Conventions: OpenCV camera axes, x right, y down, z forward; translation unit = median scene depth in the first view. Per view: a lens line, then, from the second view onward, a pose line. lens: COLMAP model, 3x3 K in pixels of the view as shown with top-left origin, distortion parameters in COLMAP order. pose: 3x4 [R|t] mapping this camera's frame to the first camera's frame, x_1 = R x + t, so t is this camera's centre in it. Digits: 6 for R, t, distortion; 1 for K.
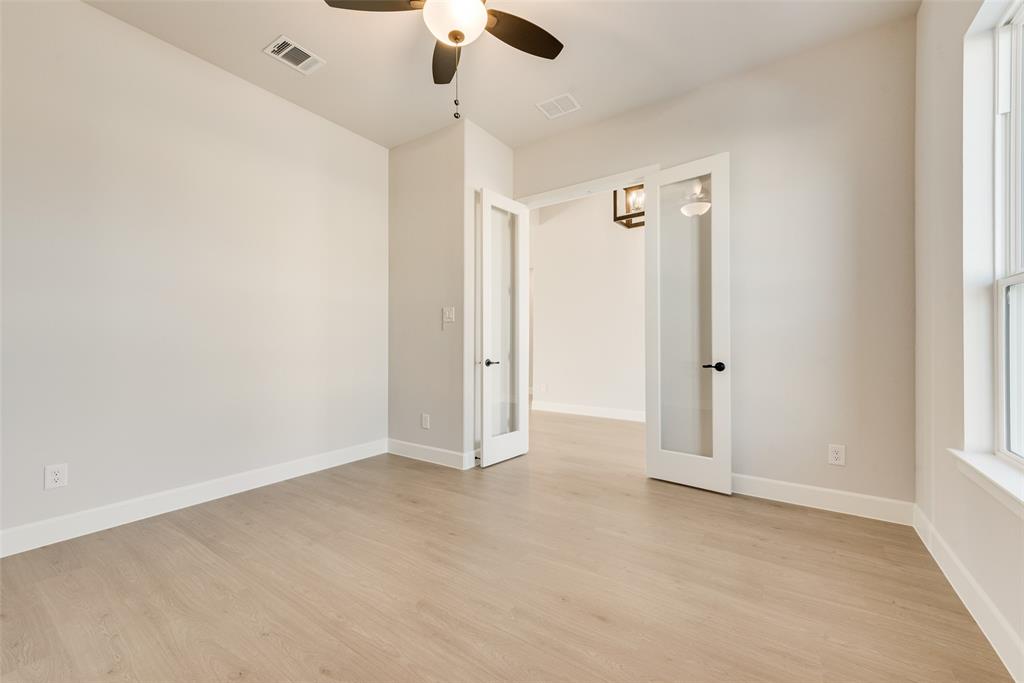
lens RADIAL K [[406.0, 0, 514.5], [0, 406.0, 345.8], [0, 0, 1]] dist [0.002965, 0.000171]
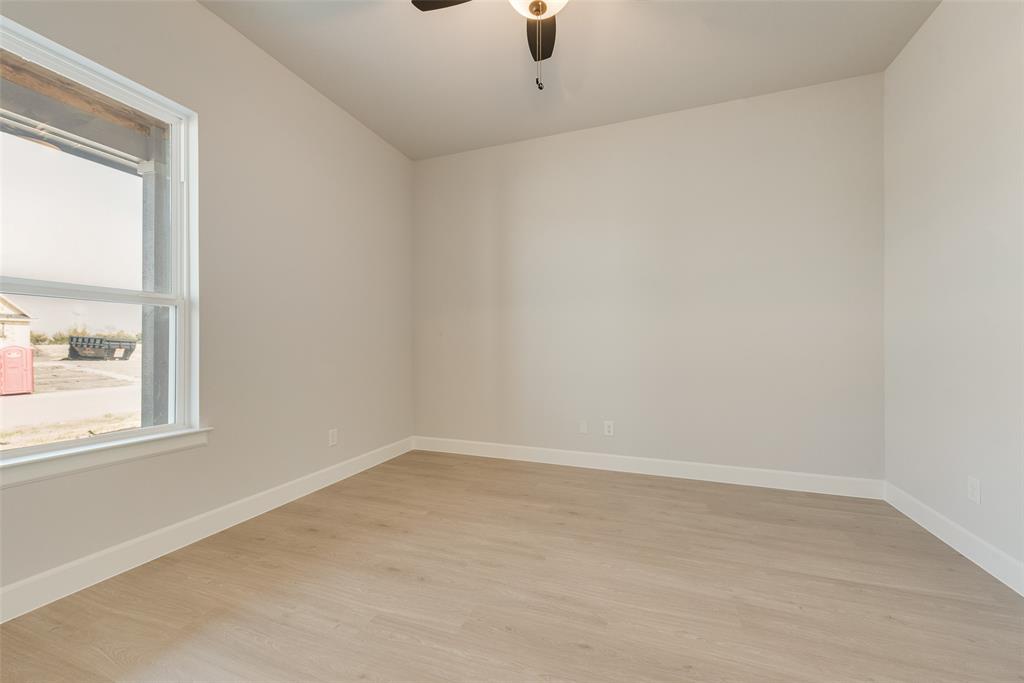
lens RADIAL K [[406.0, 0, 514.5], [0, 406.0, 345.8], [0, 0, 1]] dist [0.002965, 0.000171]
pose [[-0.969779, 0.002622, -0.243969, 0.144053], [-0.000292, 0.999929, 0.011908, -0.020994], [0.243983, 0.011620, -0.969710, 2.110784]]
